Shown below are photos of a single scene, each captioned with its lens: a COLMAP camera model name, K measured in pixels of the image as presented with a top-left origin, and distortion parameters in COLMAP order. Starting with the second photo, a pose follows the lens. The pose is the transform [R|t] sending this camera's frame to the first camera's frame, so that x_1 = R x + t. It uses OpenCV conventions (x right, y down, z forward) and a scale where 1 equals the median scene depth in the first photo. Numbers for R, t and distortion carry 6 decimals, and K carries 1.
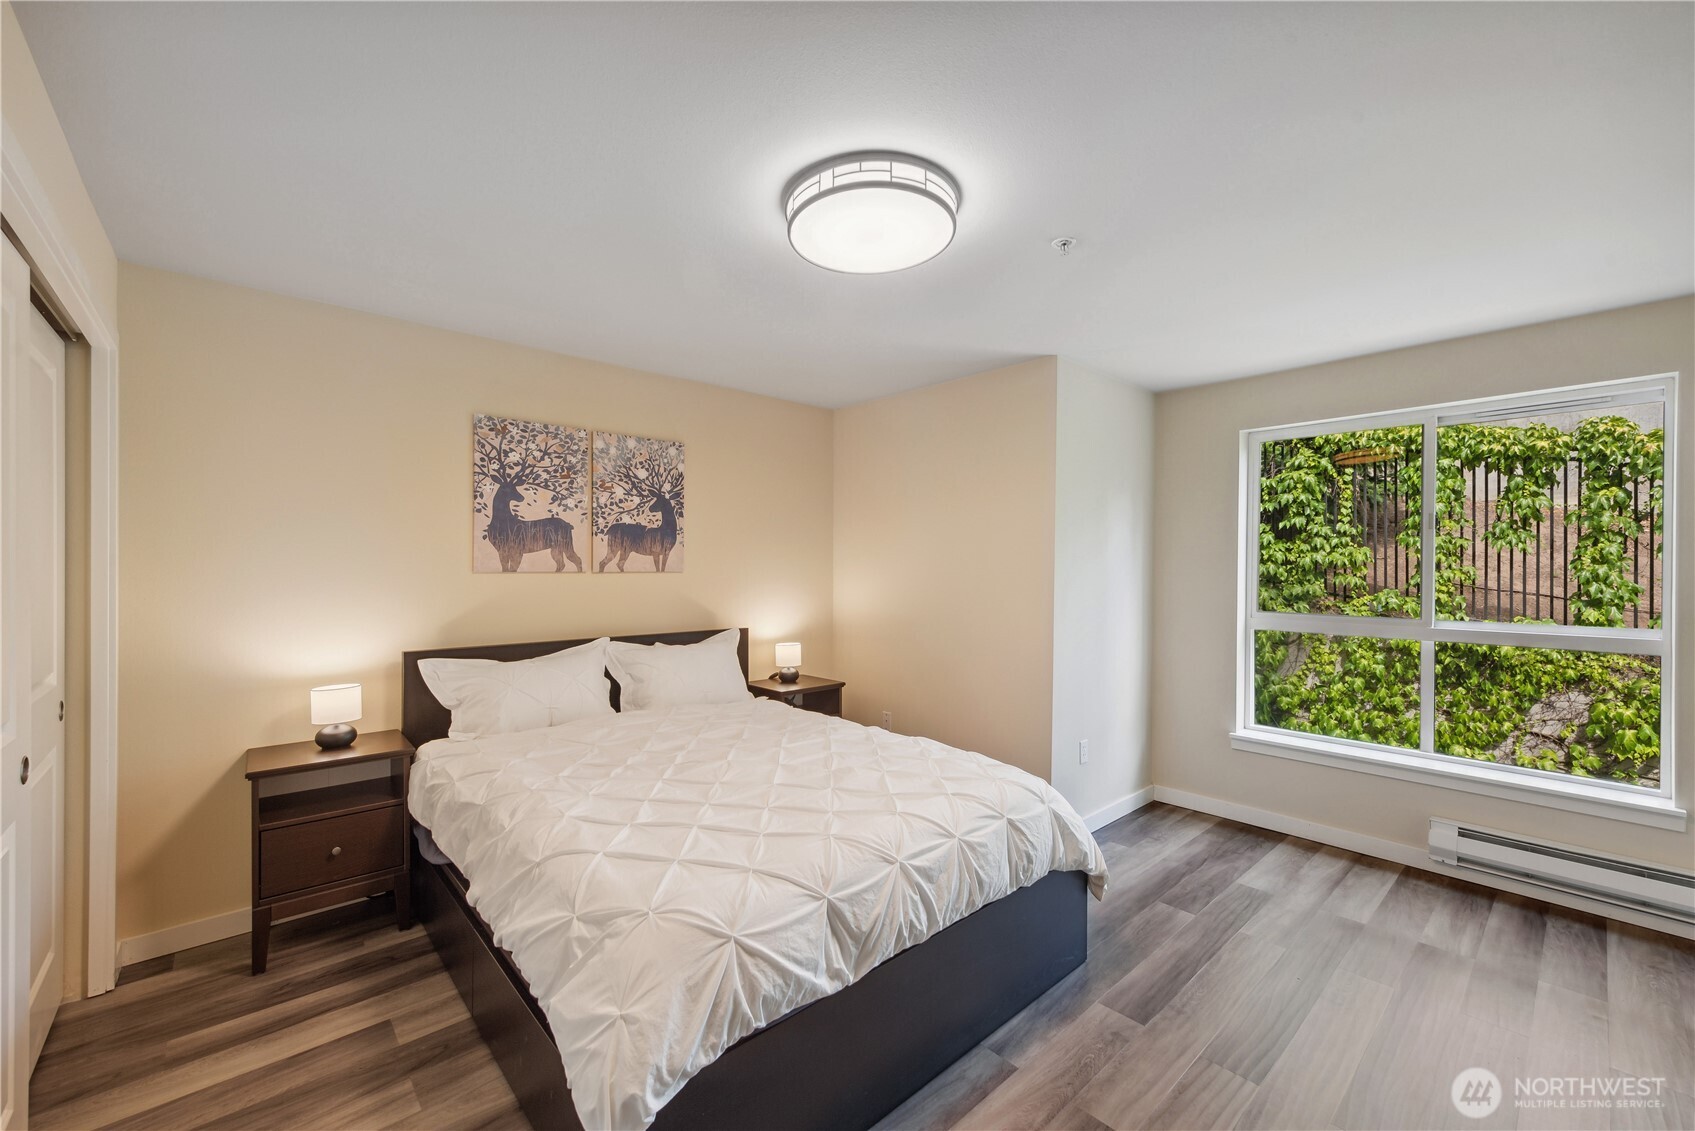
lens RADIAL K [[672.1, 0, 840.5], [0, 672.1, 567.8], [0, 0, 1]] dist [0.000451, -0.000020]
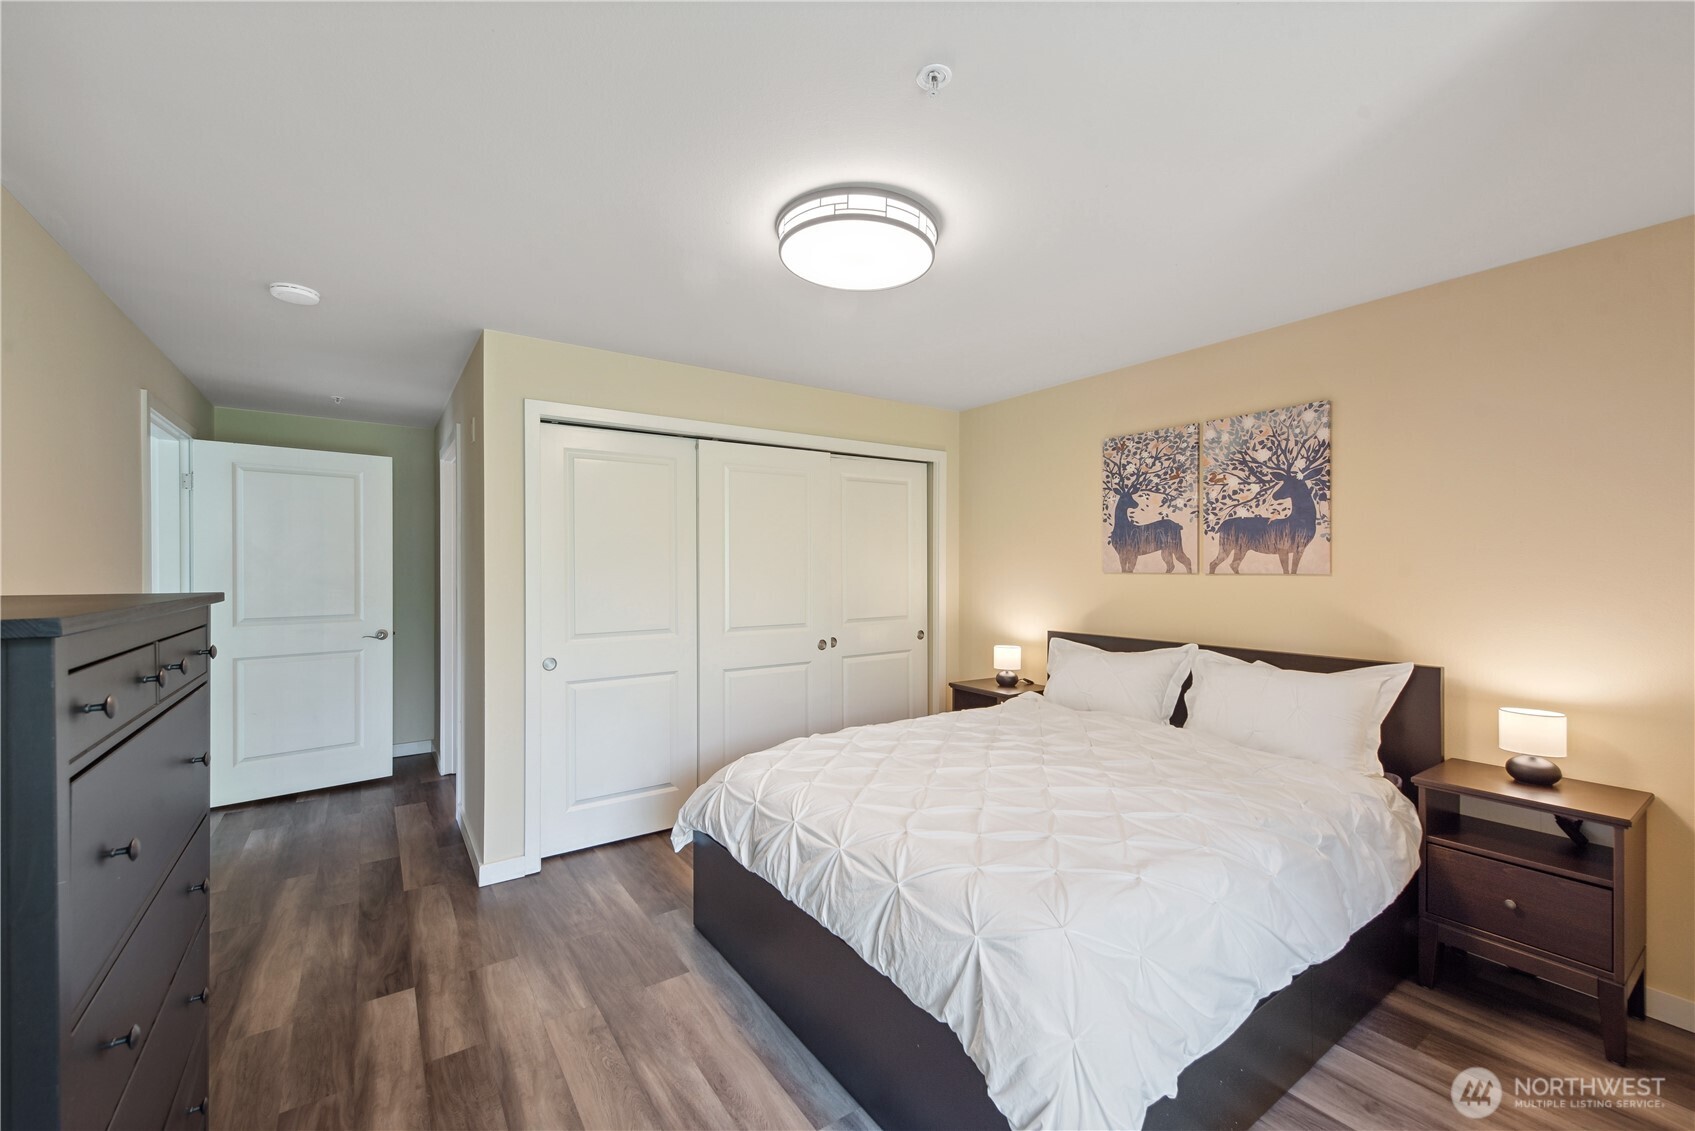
lens RADIAL K [[672.1, 0, 840.5], [0, 672.1, 567.8], [0, 0, 1]] dist [0.000451, -0.000020]
pose [[-0.121173, -0.002818, -0.992627, 0.631666], [-0.000826, 0.999996, -0.002738, 0.001357], [0.992631, 0.000488, -0.121175, 0.626684]]
